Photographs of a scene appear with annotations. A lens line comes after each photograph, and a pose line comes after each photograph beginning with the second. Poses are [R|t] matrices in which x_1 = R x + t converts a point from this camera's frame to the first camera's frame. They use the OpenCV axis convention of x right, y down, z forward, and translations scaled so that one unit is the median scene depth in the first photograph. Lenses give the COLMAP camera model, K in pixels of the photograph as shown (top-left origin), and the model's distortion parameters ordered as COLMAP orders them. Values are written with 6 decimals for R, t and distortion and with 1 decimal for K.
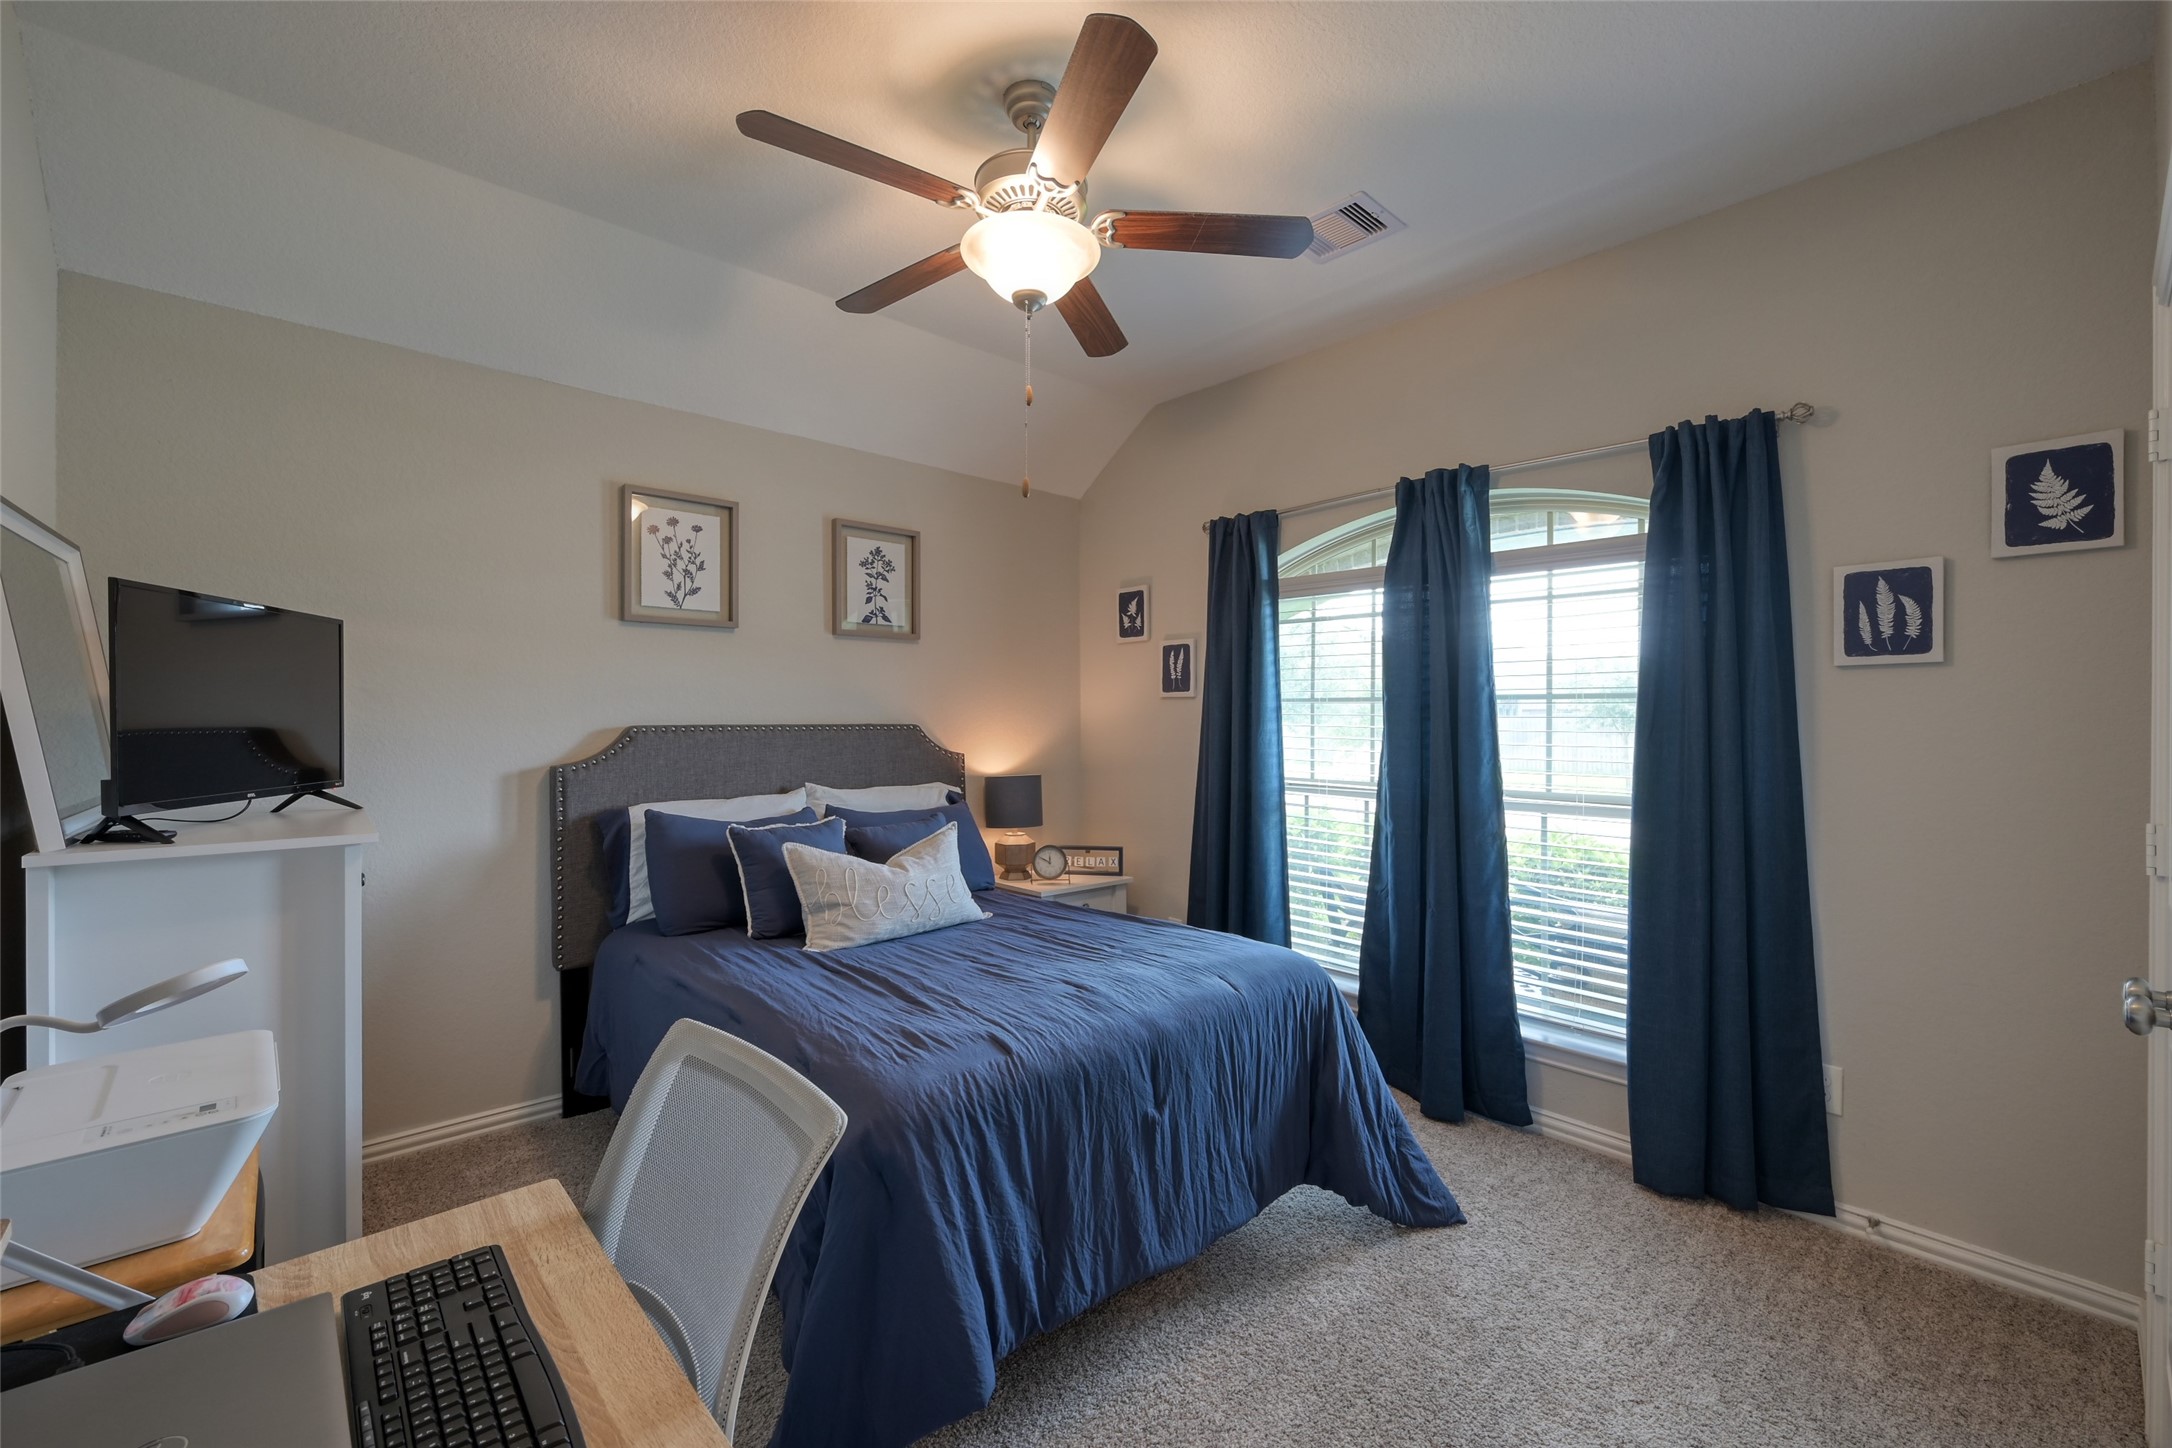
lens RADIAL K [[885.7, 0, 1086.0], [0, 885.7, 724.0], [0, 0, 1]] dist [0.000373, 0.000050]
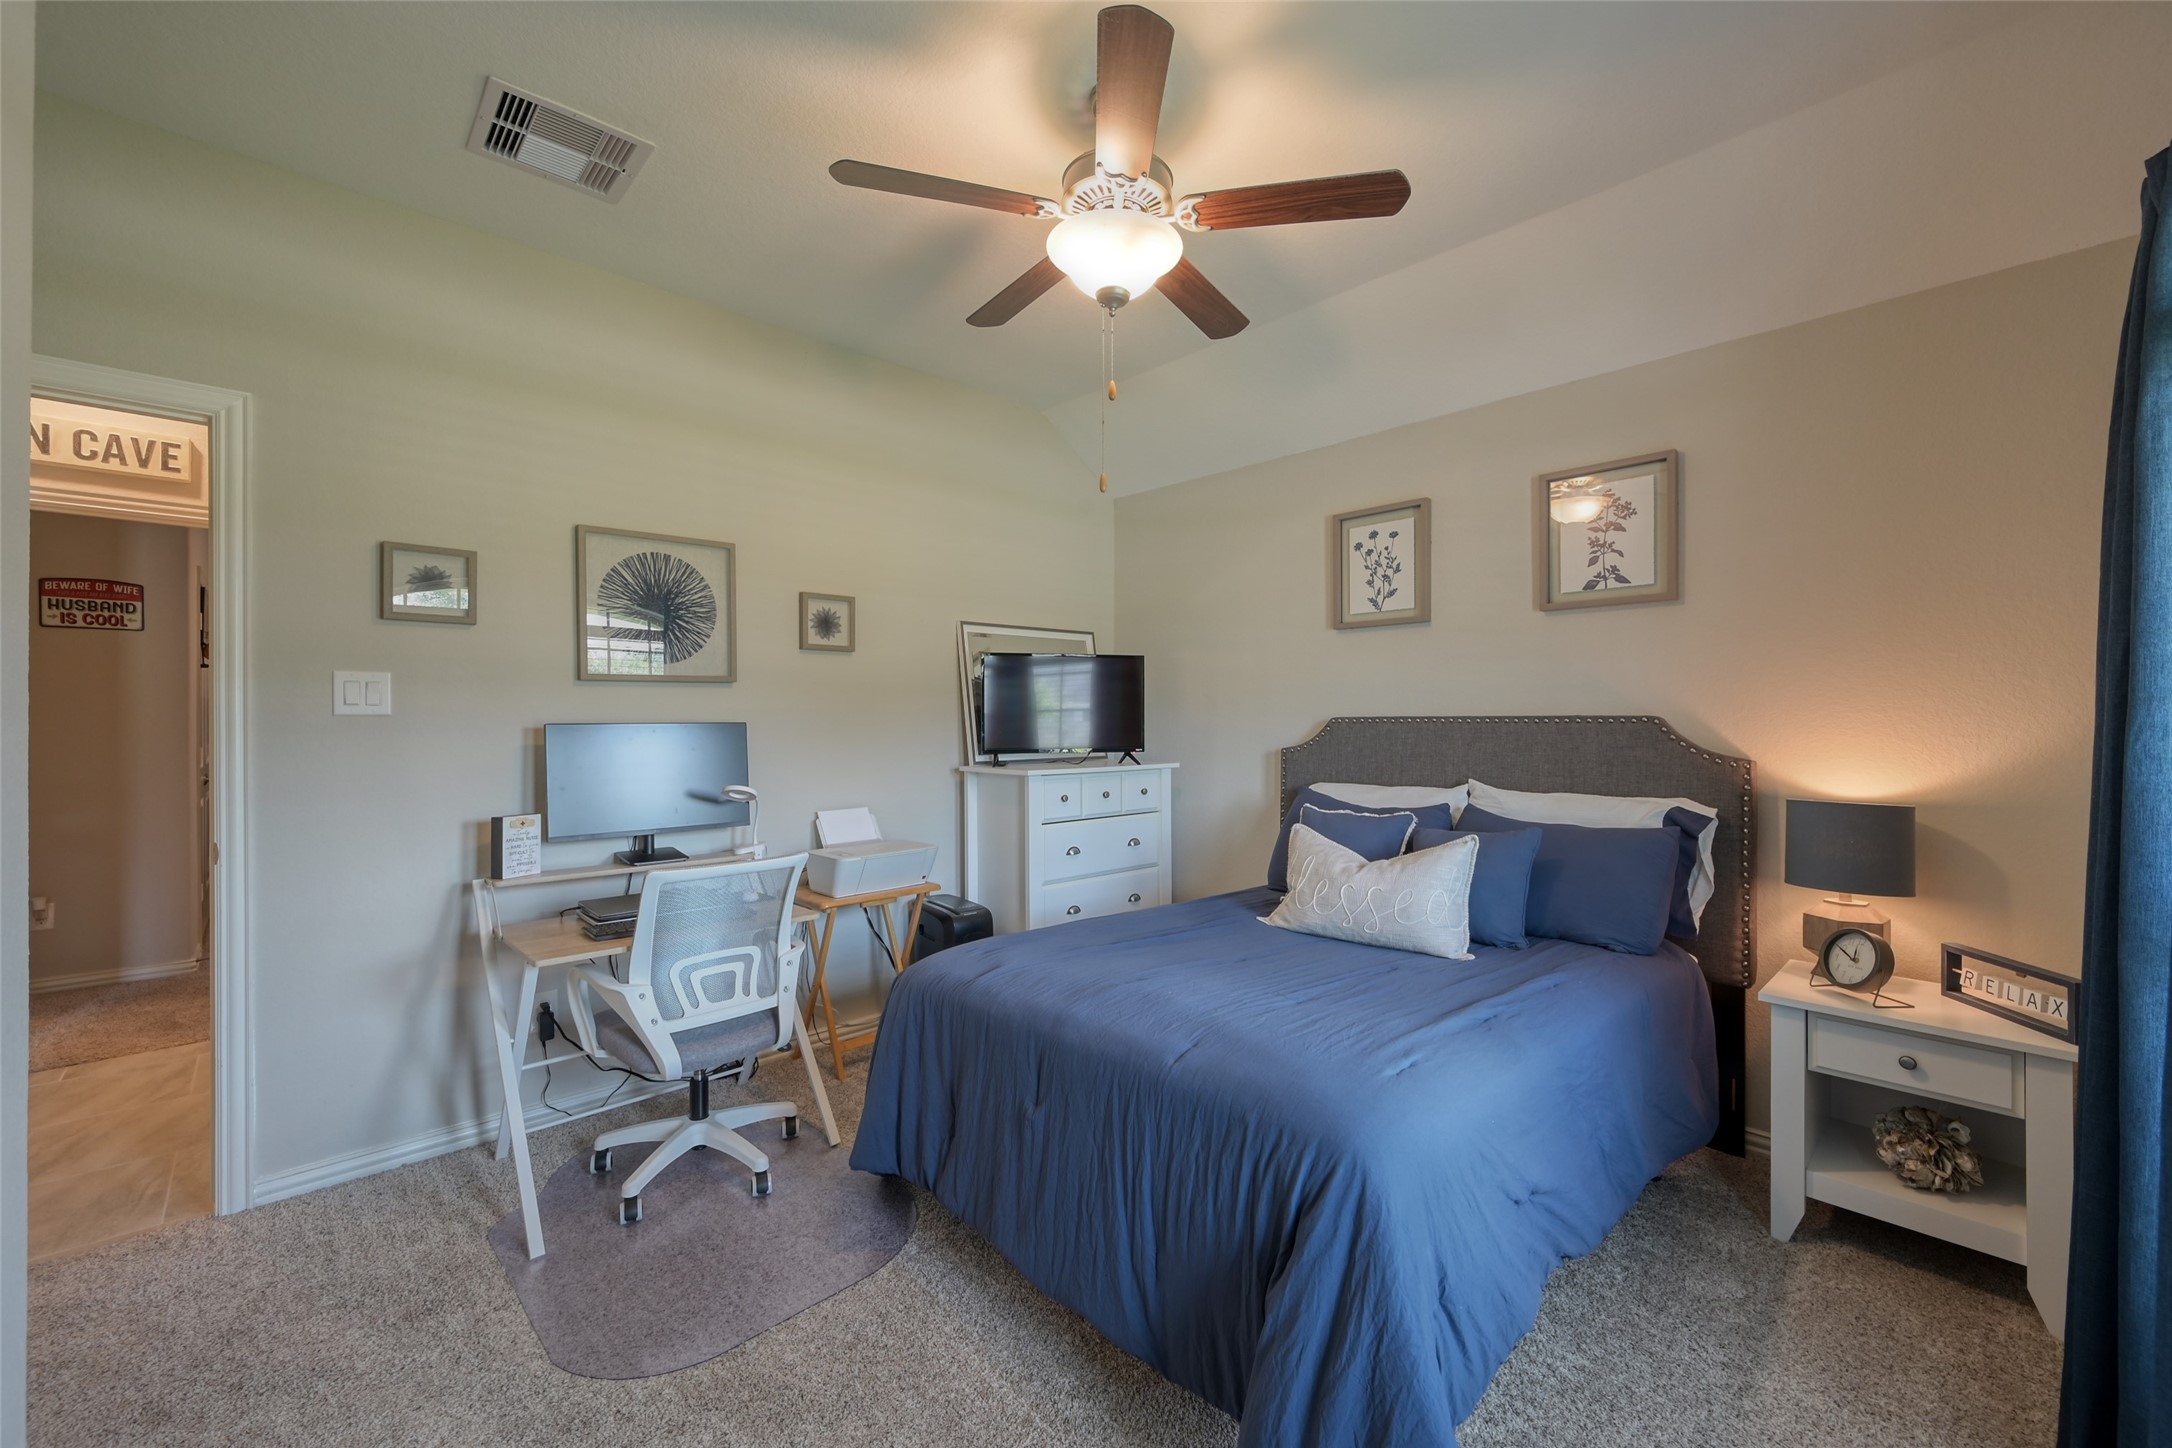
lens RADIAL K [[861.9, 0, 1085.8], [0, 861.9, 716.8], [0, 0, 1]] dist [0.000143, 0.000158]
pose [[0.026613, 0.000206, -0.999646, 0.601719], [0.000183, 1.000000, 0.000211, 0.000879], [0.999646, -0.000189, 0.026613, 0.599472]]
